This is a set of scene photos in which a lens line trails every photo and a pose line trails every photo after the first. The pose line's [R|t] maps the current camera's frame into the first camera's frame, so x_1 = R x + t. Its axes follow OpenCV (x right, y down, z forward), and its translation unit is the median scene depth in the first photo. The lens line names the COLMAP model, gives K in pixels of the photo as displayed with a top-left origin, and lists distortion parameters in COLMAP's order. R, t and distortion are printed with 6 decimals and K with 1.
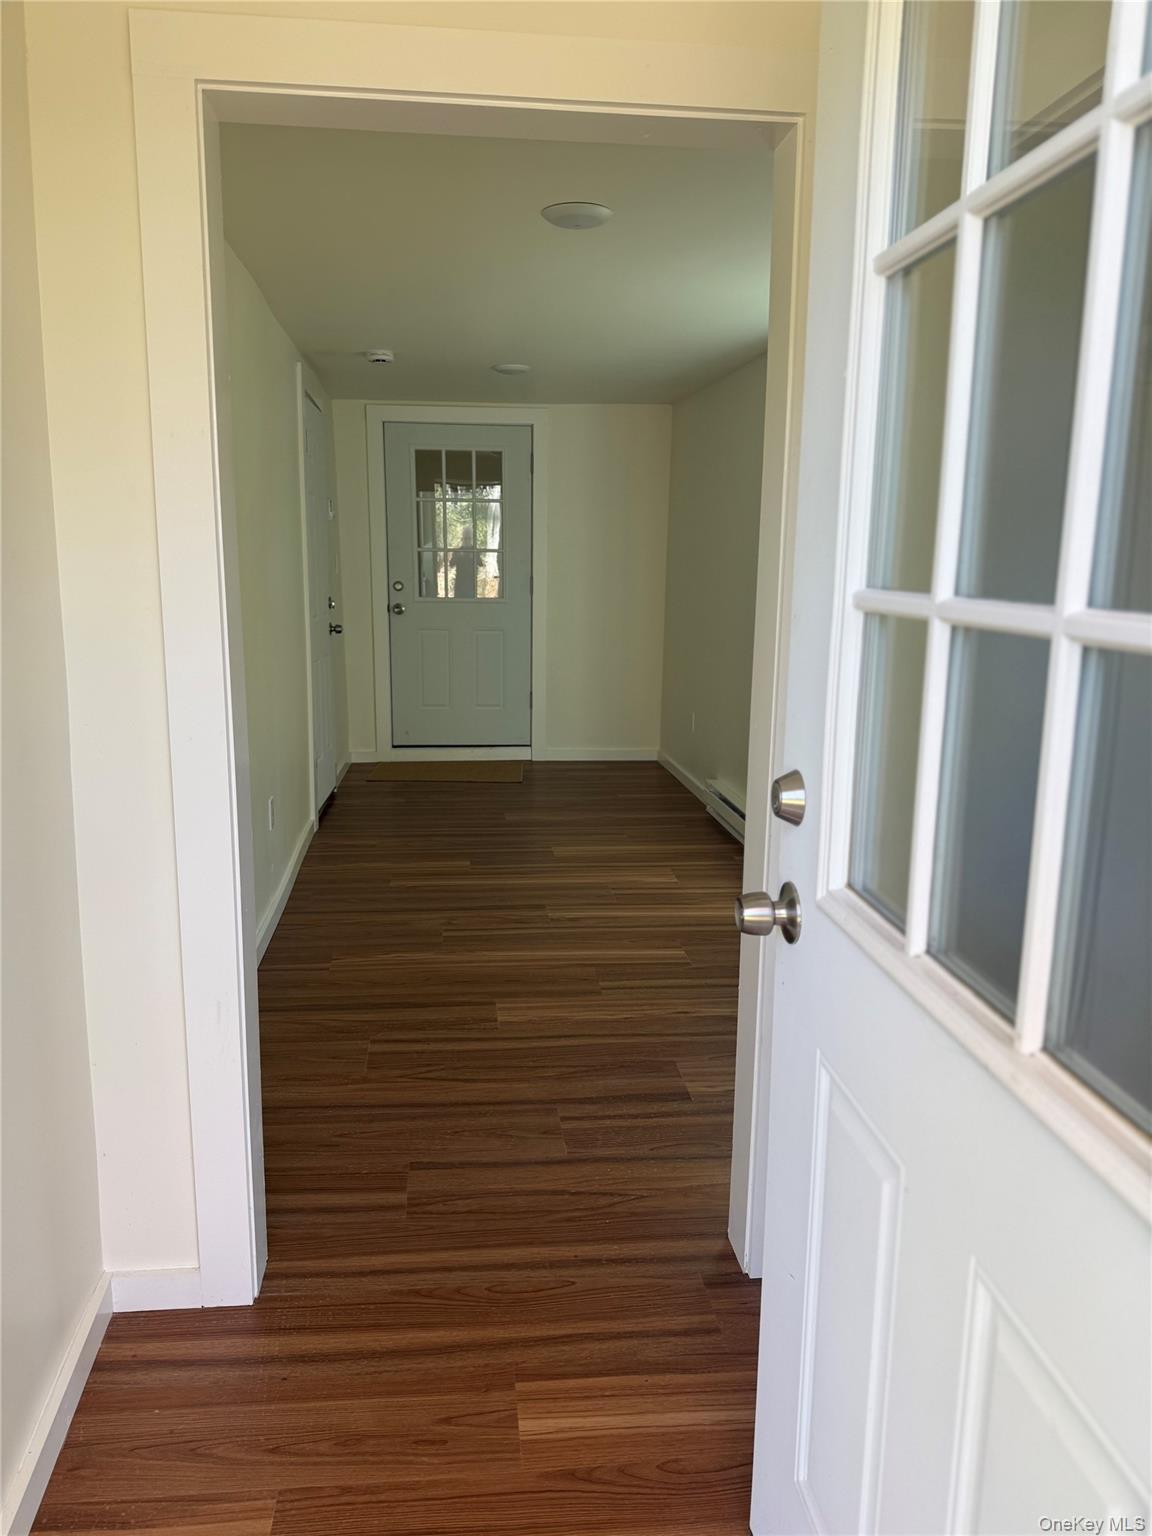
lens RADIAL K [[1124.7, 0, 576.0], [0, 1124.7, 768.0], [0, 0, 1]] dist [0.186845, -0.000341]
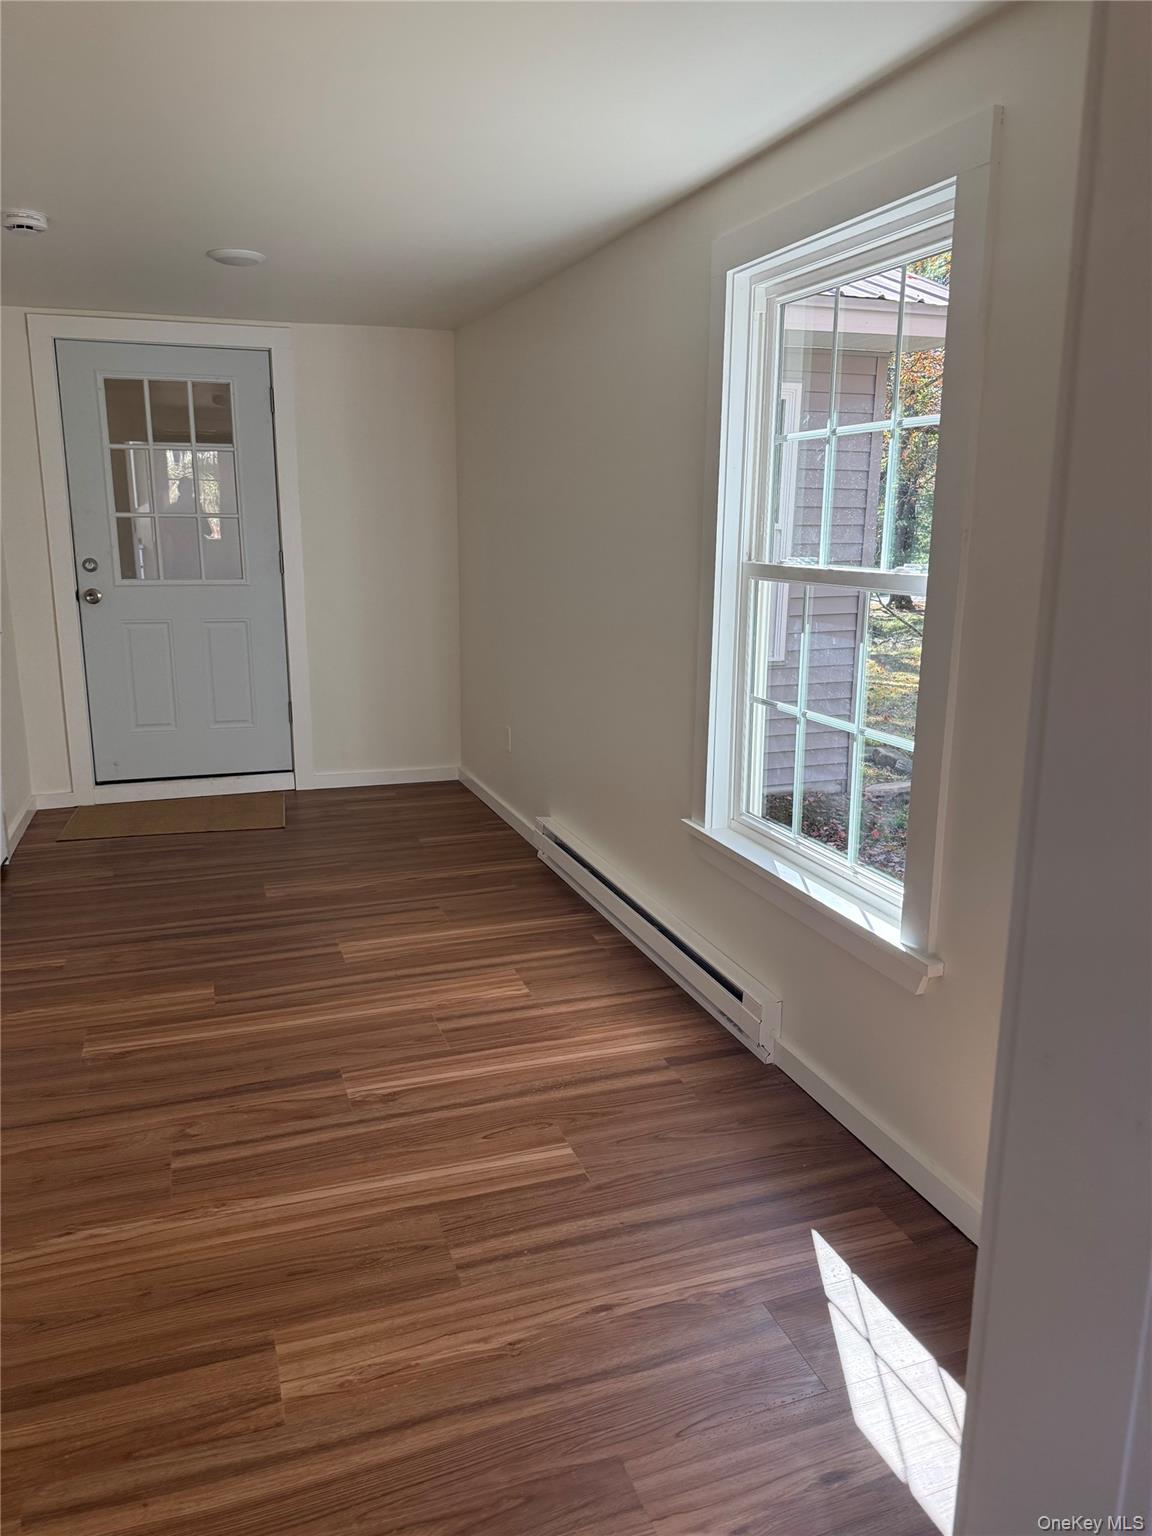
lens RADIAL K [[1083.1, 0, 581.1], [0, 1083.1, 757.4], [0, 0, 1]] dist [0.152545, -0.231357]
pose [[0.973051, -0.053066, 0.224401, -0.022395], [0.045663, 0.998232, 0.038057, -0.068027], [-0.226024, -0.026785, 0.973754, 0.321163]]
